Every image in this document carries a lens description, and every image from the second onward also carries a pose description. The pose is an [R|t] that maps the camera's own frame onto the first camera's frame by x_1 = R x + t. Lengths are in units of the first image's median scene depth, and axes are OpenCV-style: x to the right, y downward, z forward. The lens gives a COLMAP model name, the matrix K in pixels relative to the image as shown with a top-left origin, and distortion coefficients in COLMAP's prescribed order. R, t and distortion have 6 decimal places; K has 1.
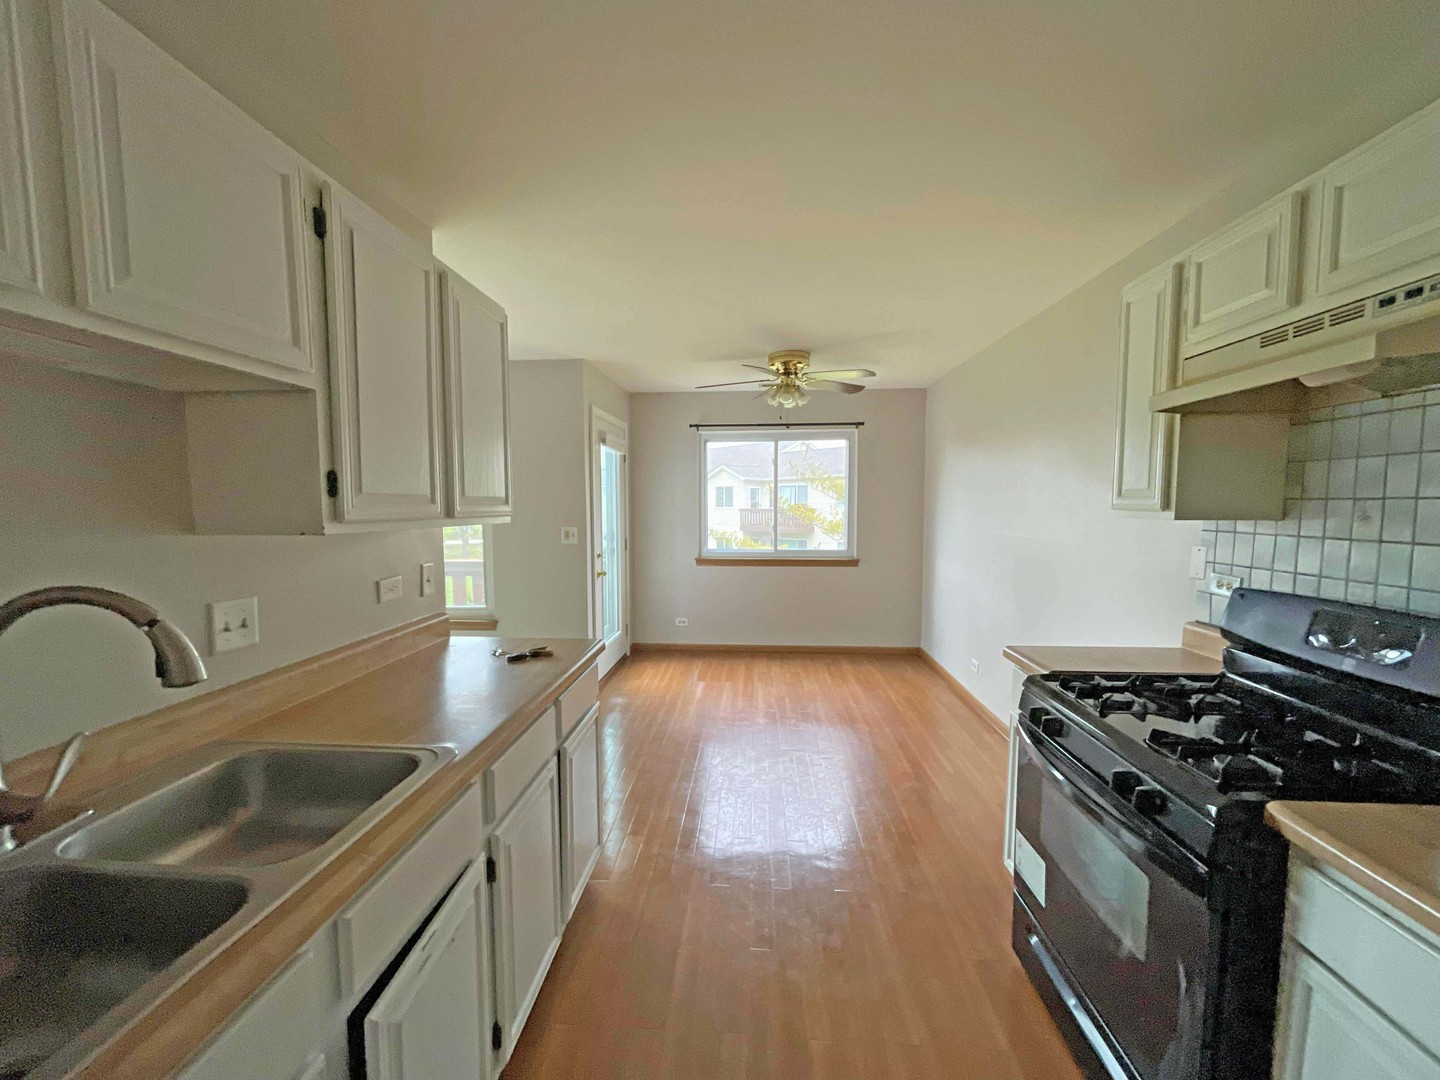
lens RADIAL K [[586.0, 0, 719.5], [0, 586.0, 547.5], [0, 0, 1]] dist [0.000207, 0.000092]
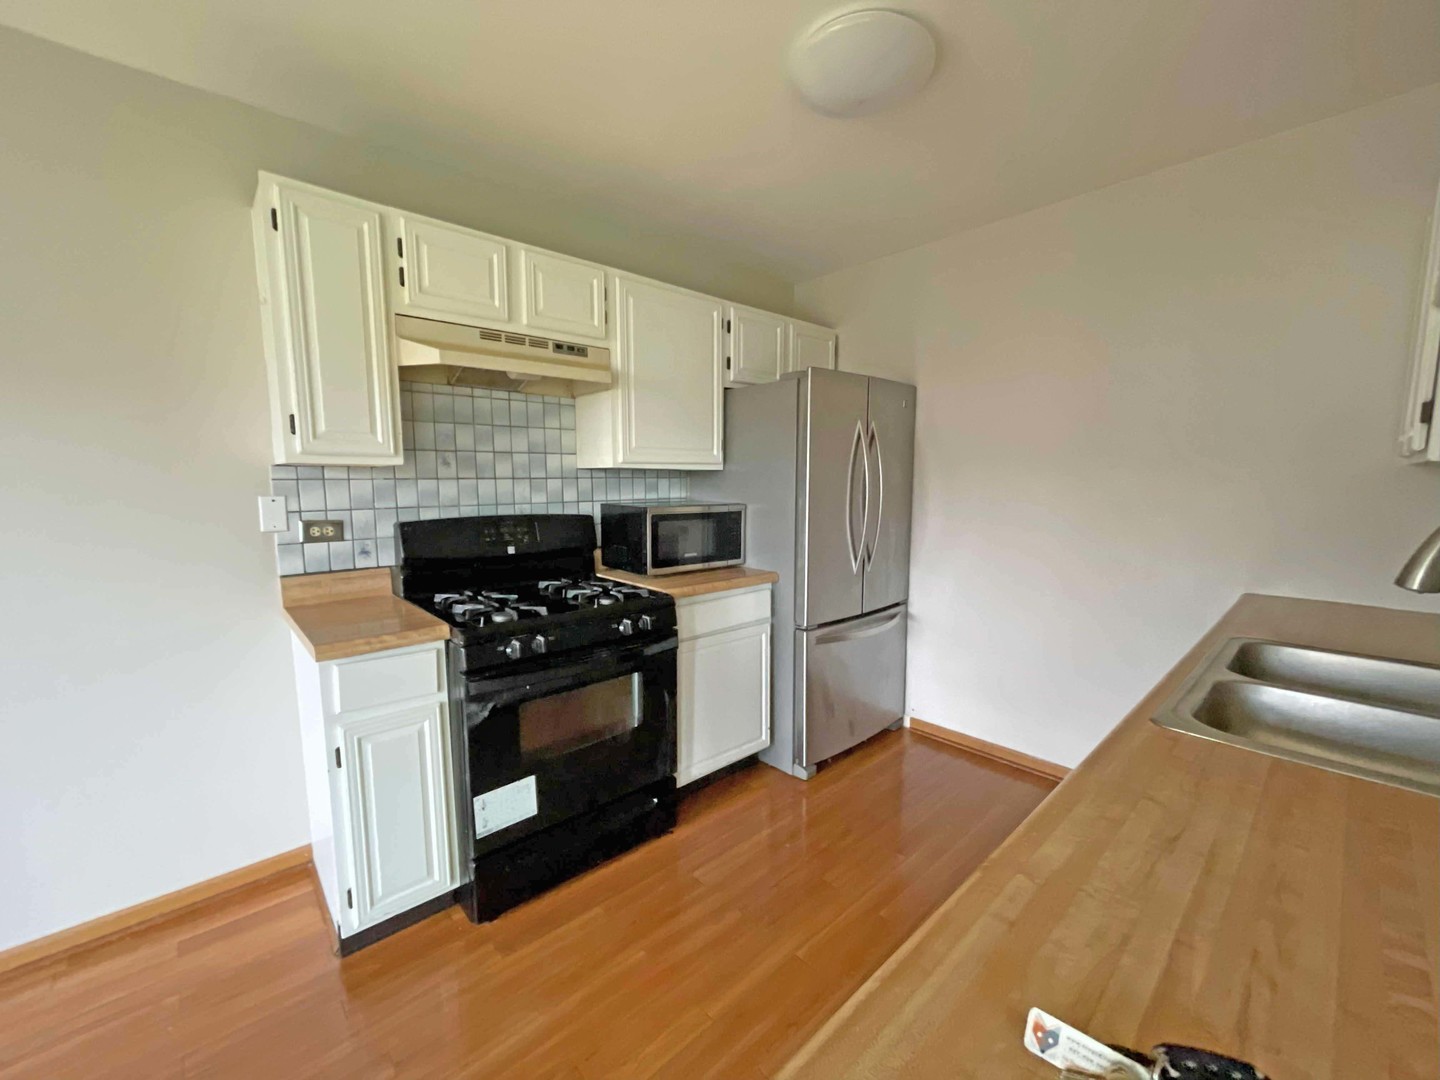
lens RADIAL K [[586.0, 0, 719.4], [0, 586.0, 540.4], [0, 0, 1]] dist [0.000207, 0.000092]
pose [[-0.710857, -0.078584, 0.698933, -0.481754], [0.053783, 0.984755, 0.165421, -0.069160], [-0.701277, 0.155181, -0.695794, 1.626561]]
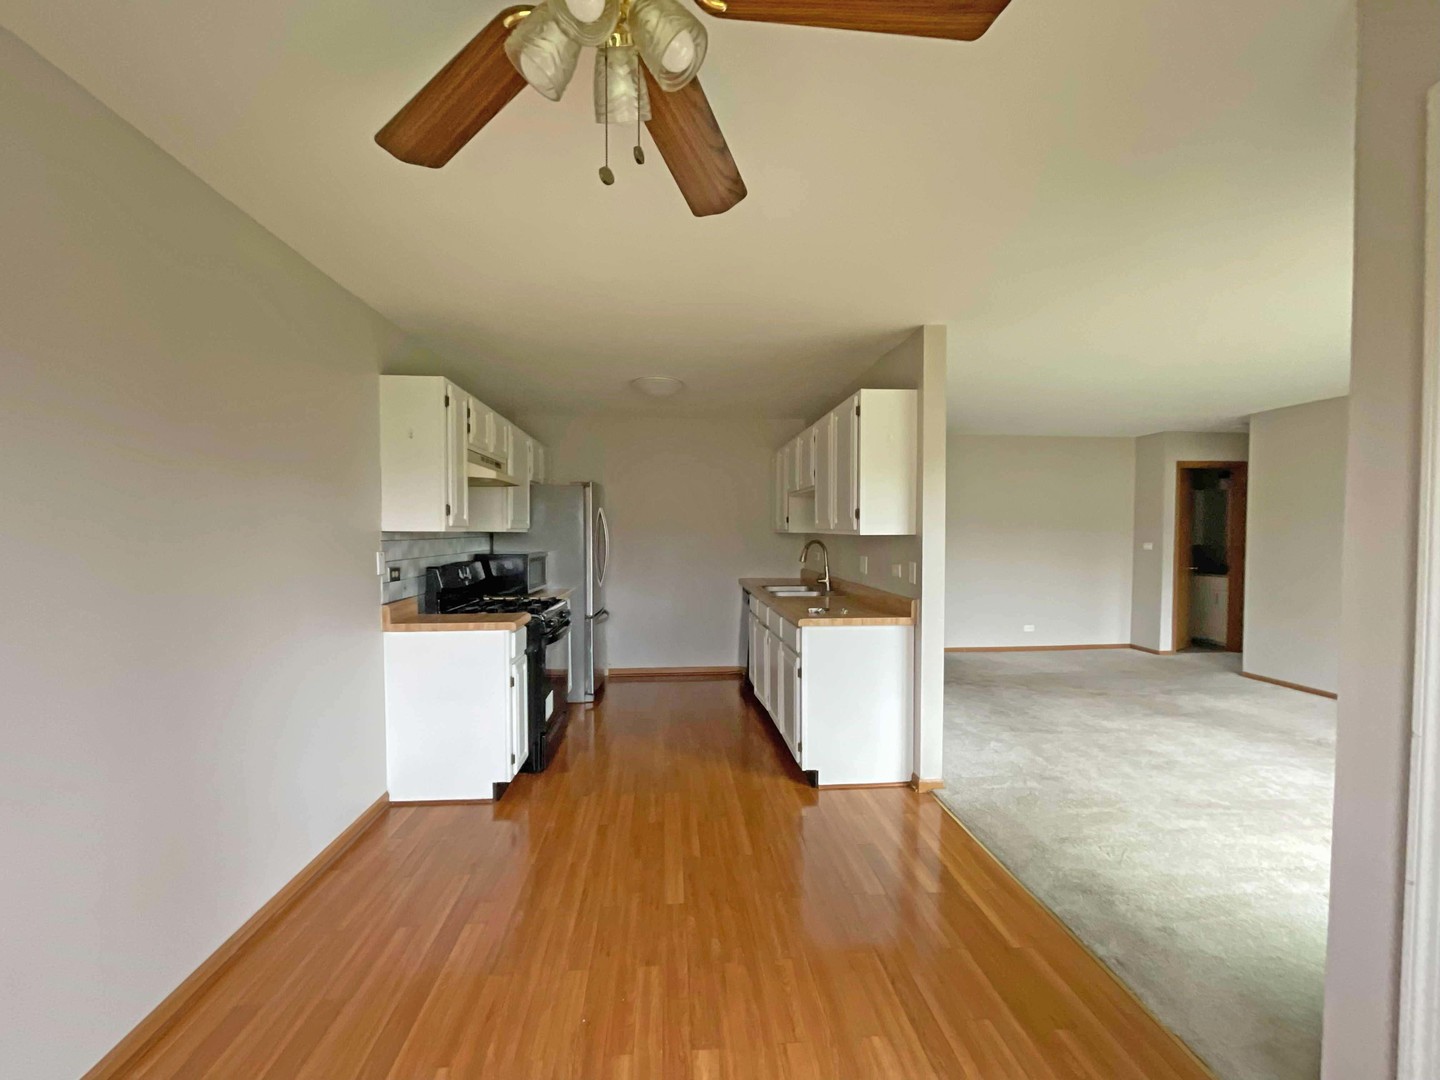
lens RADIAL K [[586.0, 0, 712.8], [0, 586.0, 533.9], [0, 0, 1]] dist [0.000207, 0.000092]
pose [[-0.992881, 0.002526, -0.119080, 0.243155], [-0.007313, 0.996595, 0.082122, -0.240241], [0.118882, 0.082408, -0.989483, 3.534130]]
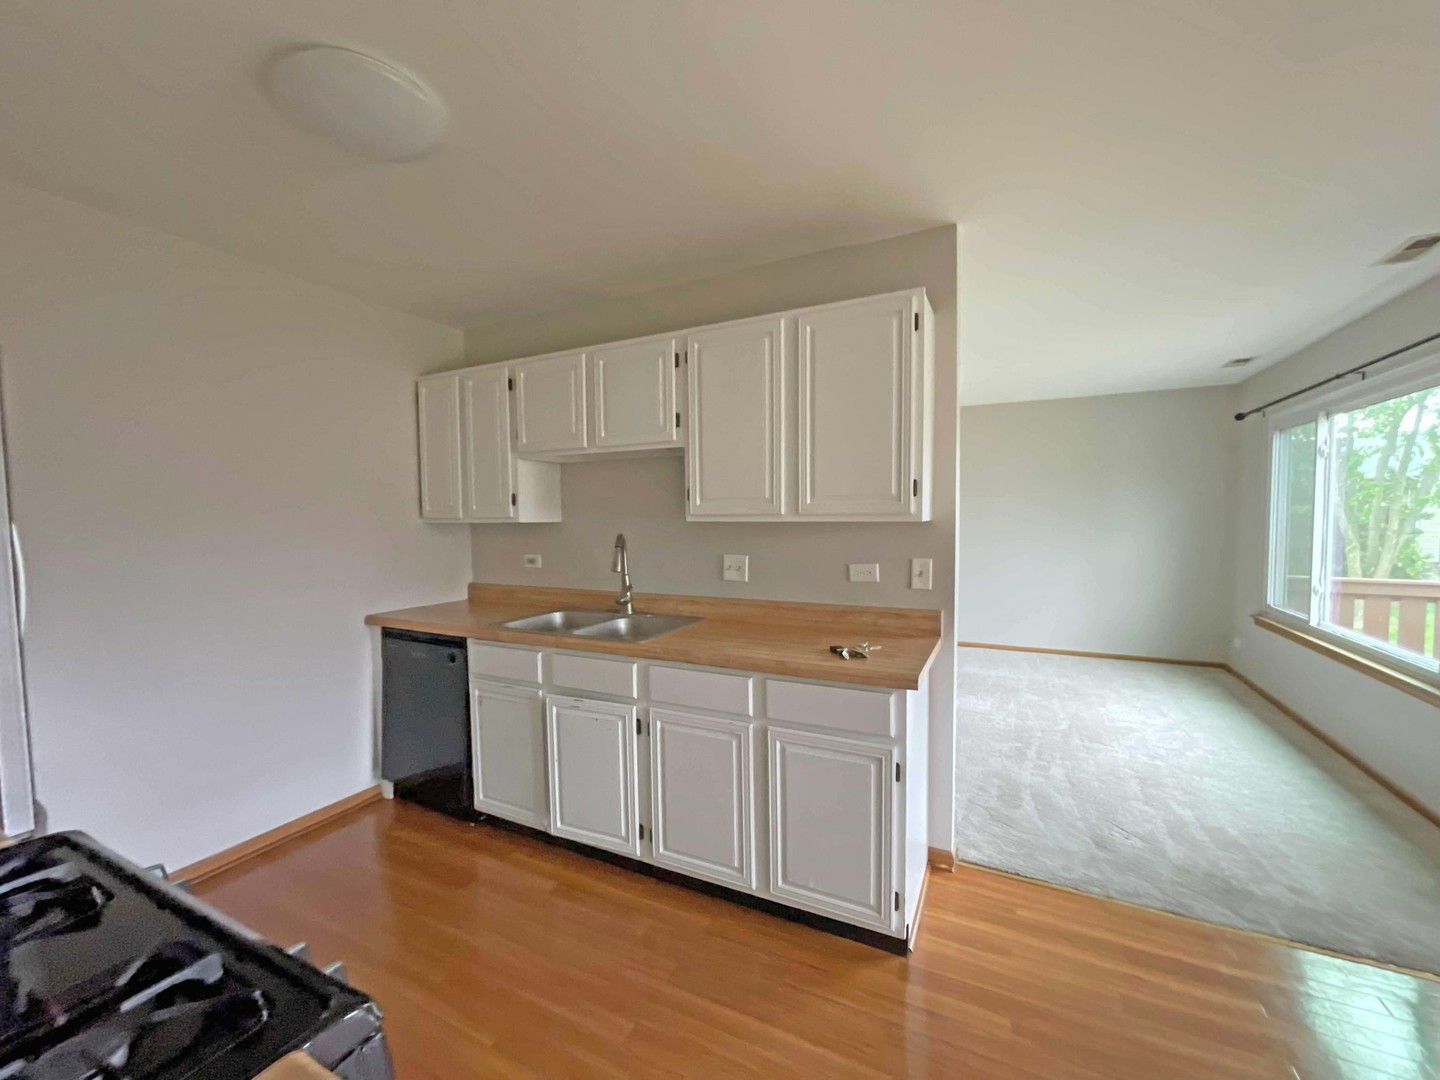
lens RADIAL K [[586.0, 0, 724.4], [0, 586.0, 542.5], [0, 0, 1]] dist [0.000207, 0.000092]
pose [[-0.411512, 0.047061, -0.910189, 0.875694], [-0.059237, 0.995173, 0.078237, -0.093160], [0.909477, 0.086113, -0.406738, 1.622018]]
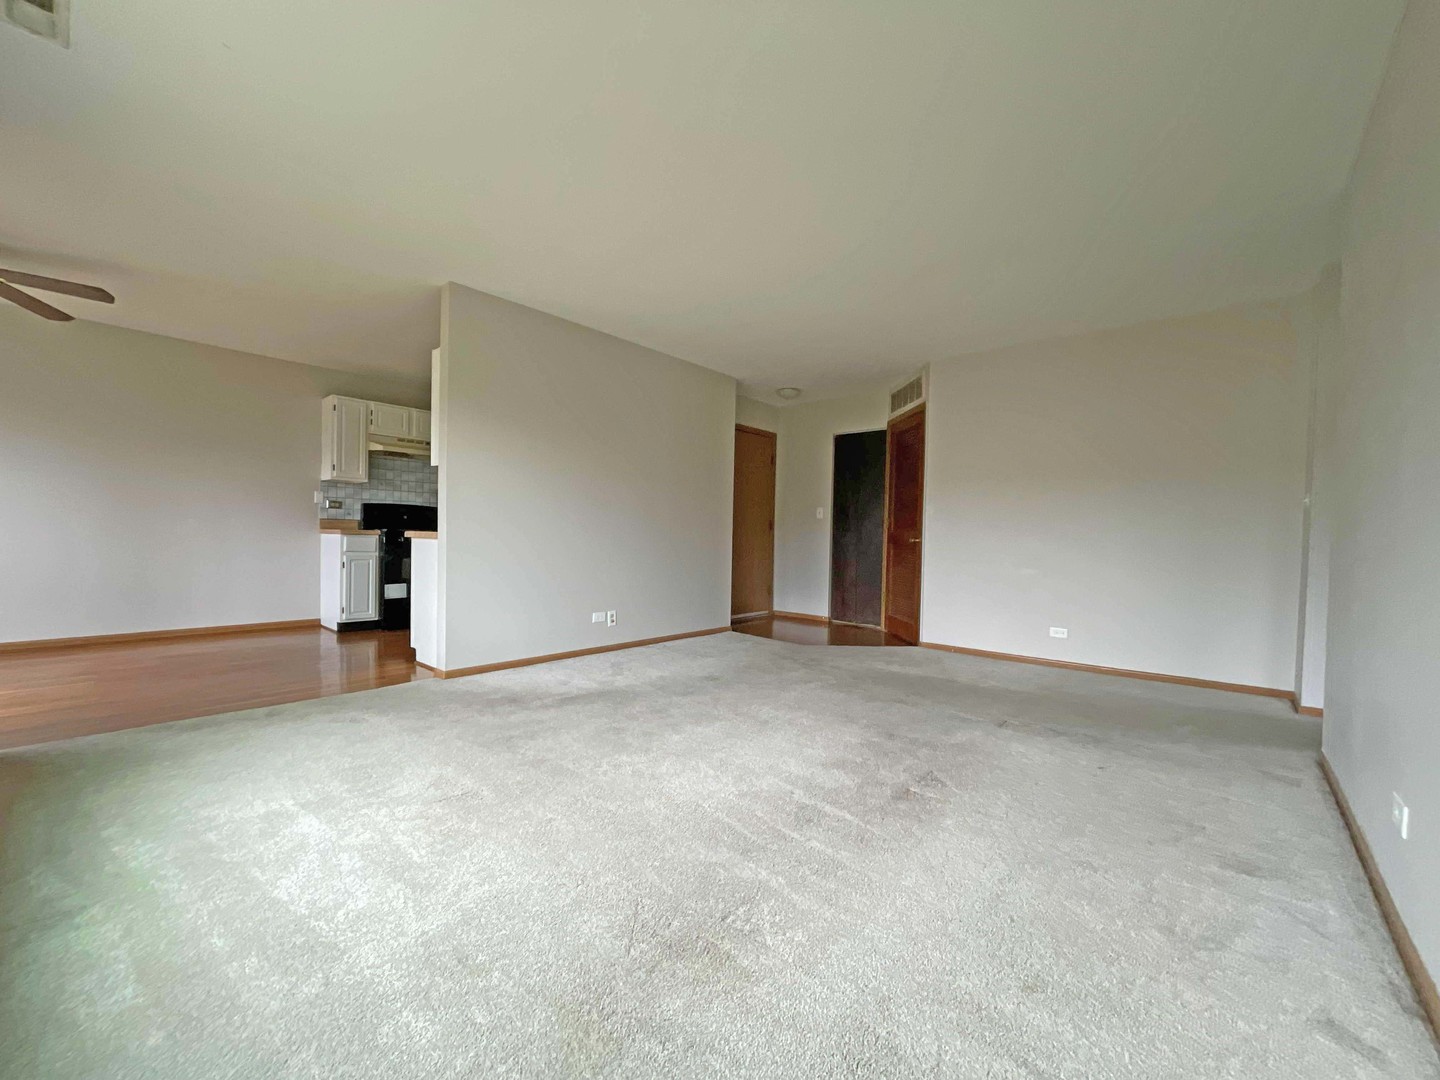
lens RADIAL K [[586.0, 0, 714.6], [0, 586.0, 545.4], [0, 0, 1]] dist [0.000207, 0.000092]
pose [[-0.778464, -0.031615, 0.626893, -3.290256], [0.021993, 0.996744, 0.077578, 0.108580], [-0.627304, 0.074179, -0.775234, 2.782701]]
